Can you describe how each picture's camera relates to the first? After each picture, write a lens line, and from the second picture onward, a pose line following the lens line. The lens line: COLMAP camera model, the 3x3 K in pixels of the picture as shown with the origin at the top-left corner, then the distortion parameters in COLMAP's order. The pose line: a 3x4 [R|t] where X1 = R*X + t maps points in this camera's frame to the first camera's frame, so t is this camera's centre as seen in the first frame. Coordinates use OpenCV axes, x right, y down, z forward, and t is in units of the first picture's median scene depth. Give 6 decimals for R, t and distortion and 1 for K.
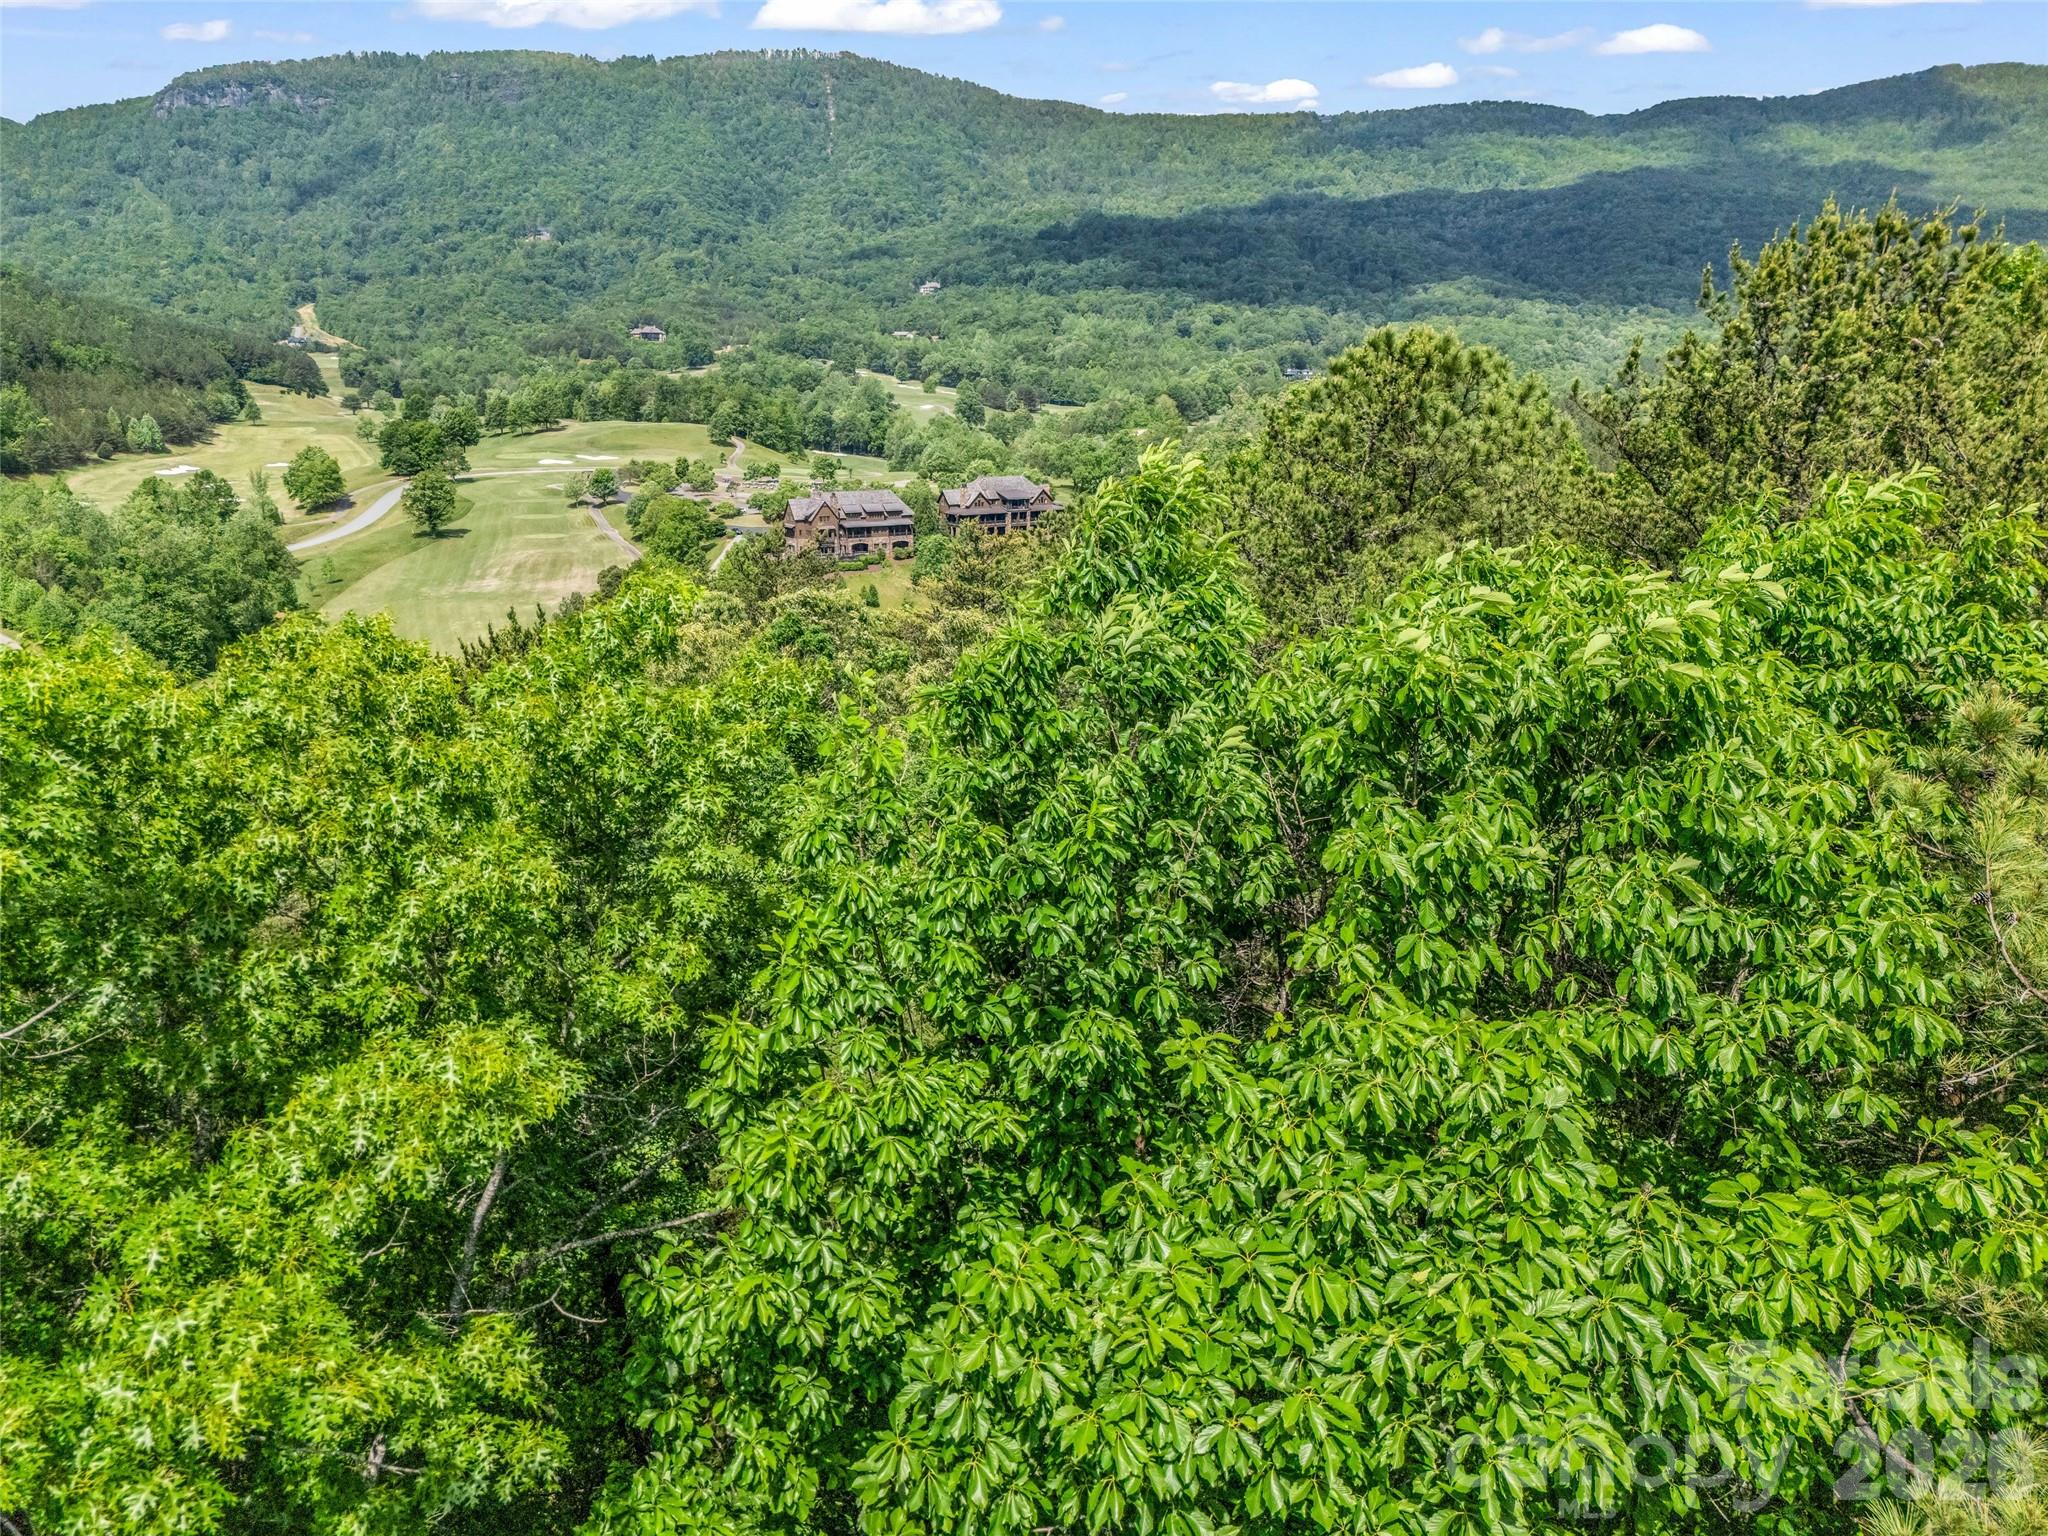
lens RADIAL K [[1515.2, 0, 1017.5], [0, 1515.2, 768.9], [0, 0, 1]] dist [0.074562, -0.065214]
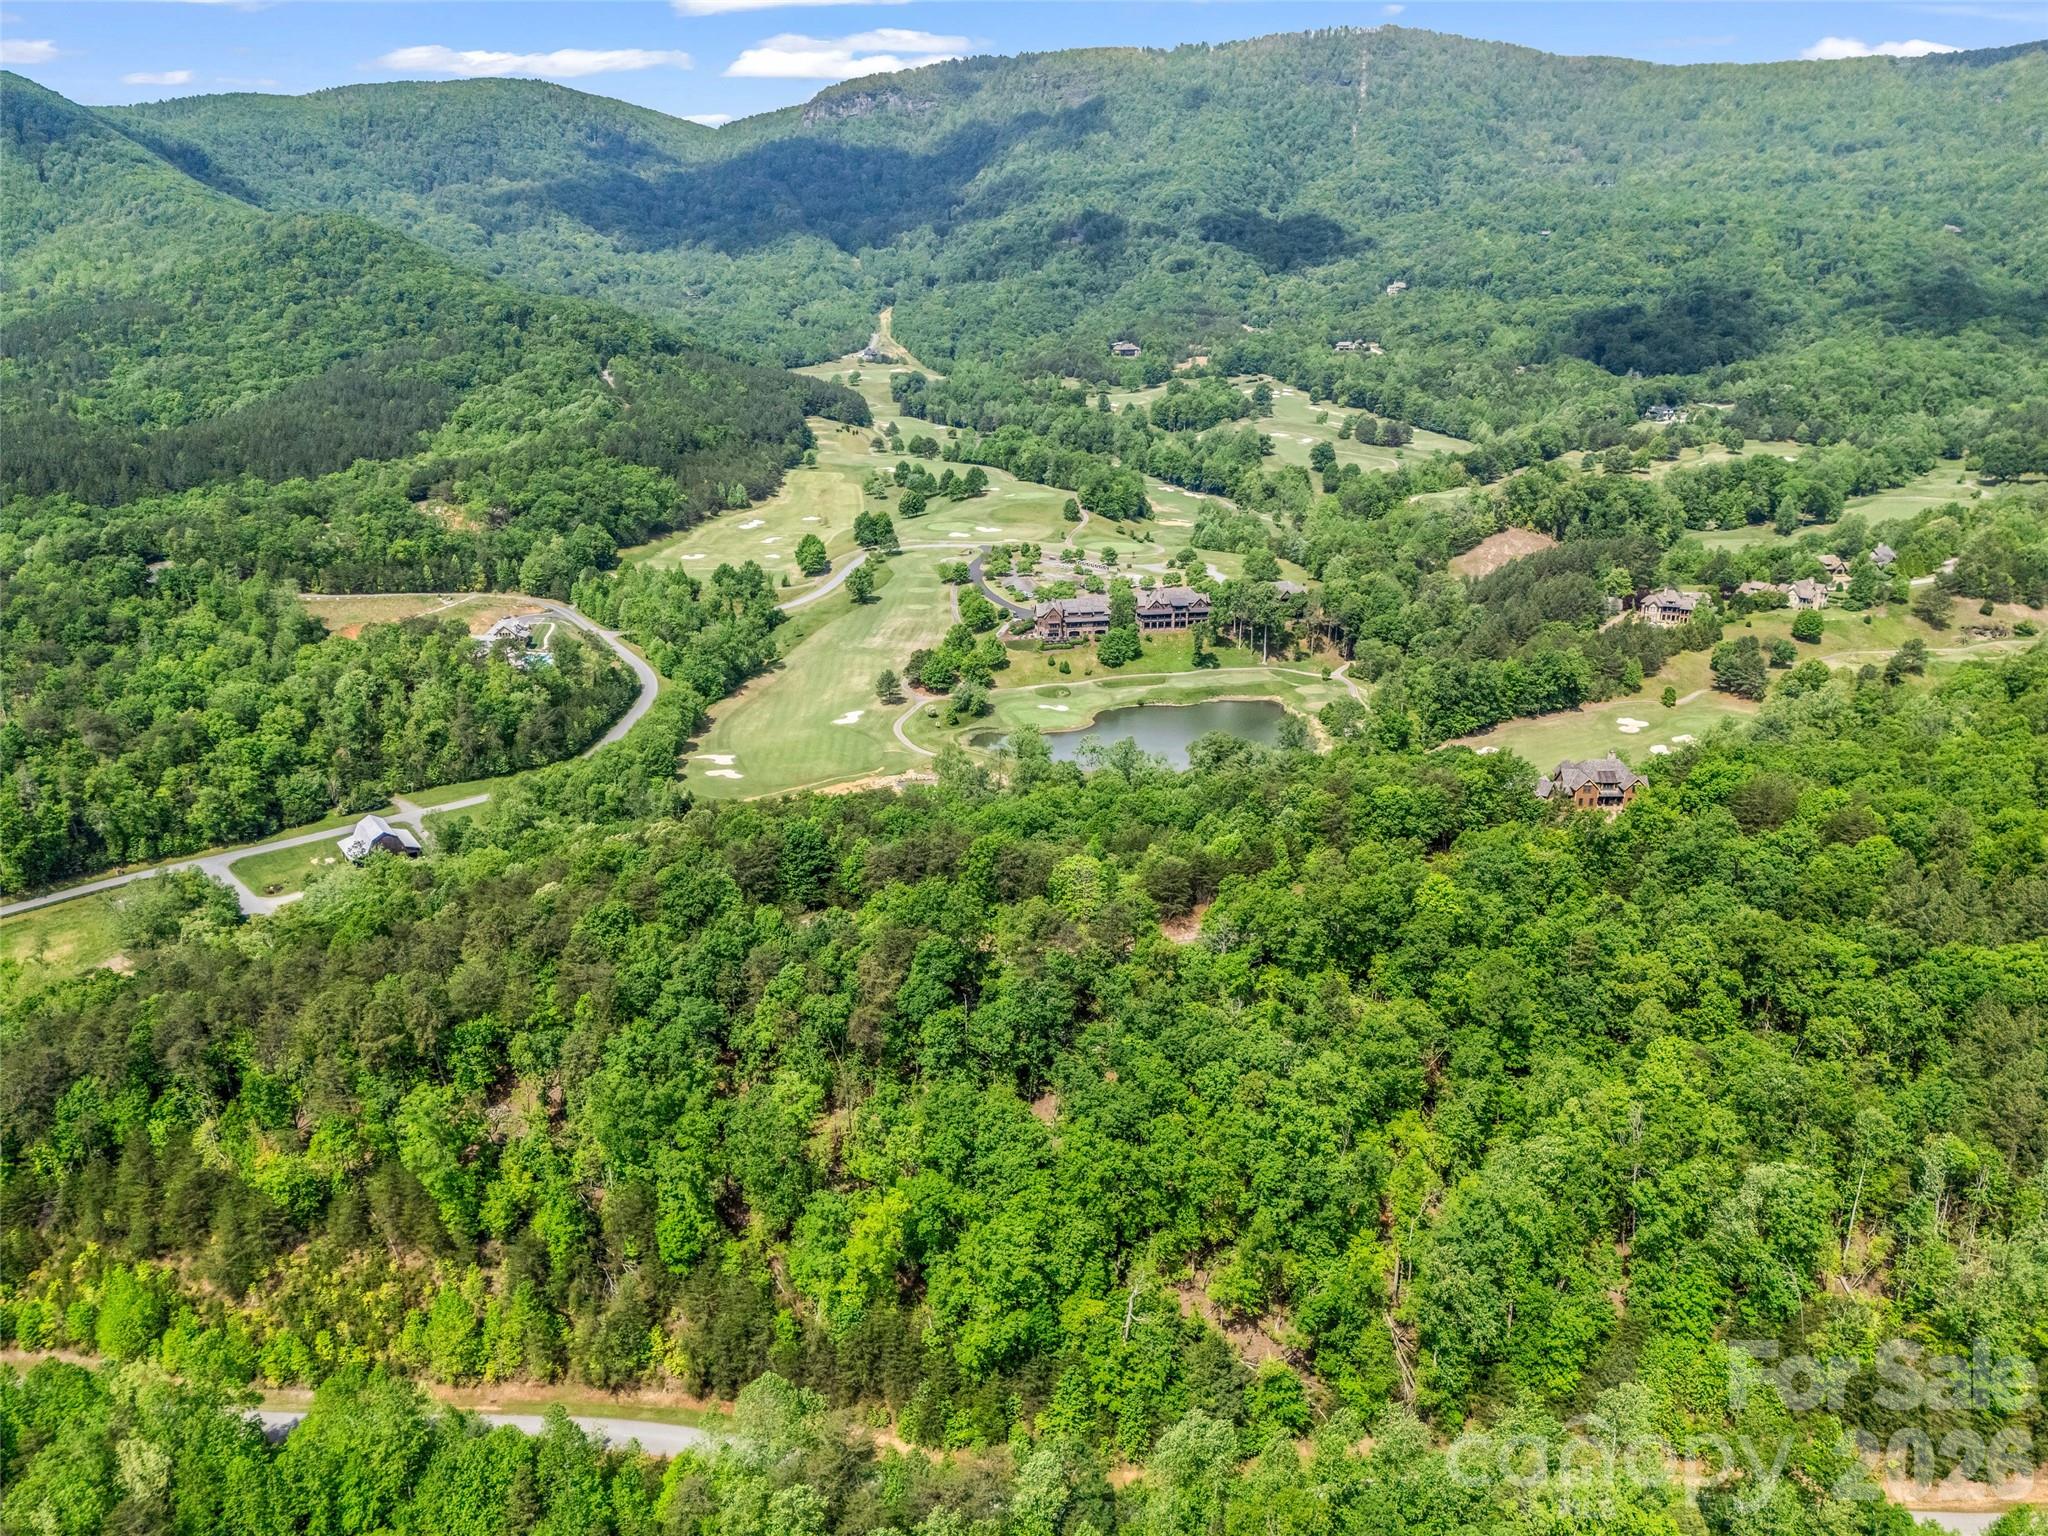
lens RADIAL K [[1515.2, 0, 1022.1], [0, 1515.2, 776.9], [0, 0, 1]] dist [0.074562, -0.065214]
pose [[0.934971, 0.108113, -0.337846, 0.104325], [-0.086770, 0.993194, 0.077697, -0.027117], [0.343947, -0.043330, 0.937989, -0.149988]]
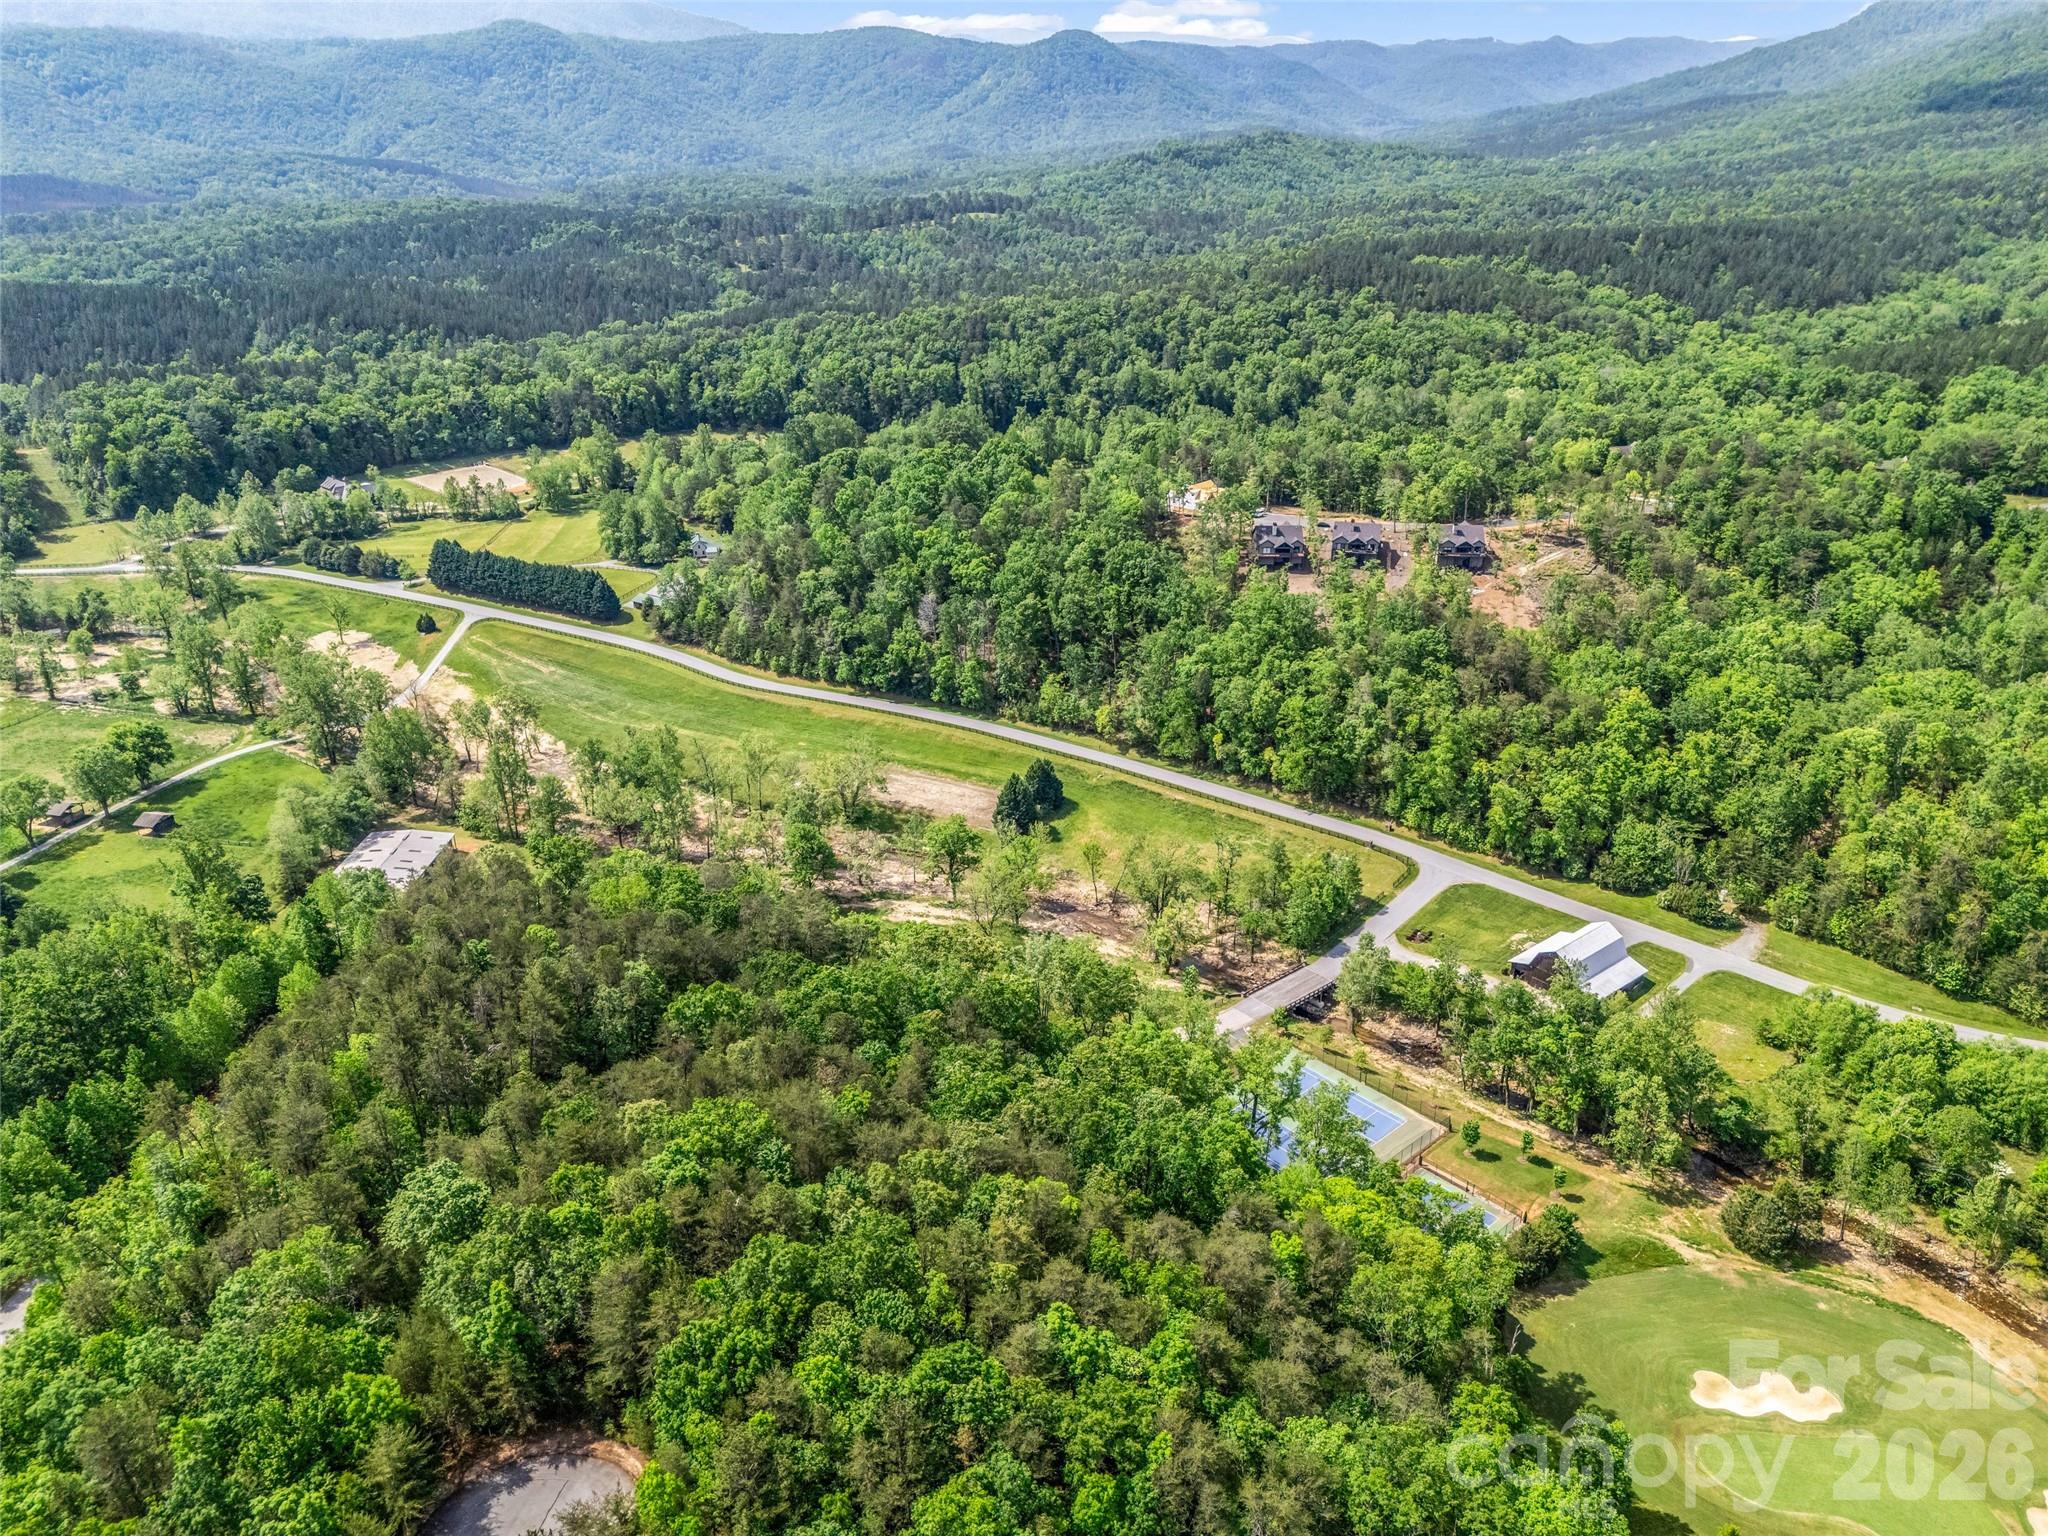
lens RADIAL K [[1515.2, 0, 1018.8], [0, 1515.2, 780.5], [0, 0, 1]] dist [0.074562, -0.065214]
pose [[-0.273913, 0.400947, -0.874193, 0.073777], [-0.239596, 0.851851, 0.465773, -0.074623], [0.931432, 0.337034, -0.137268, 0.032121]]
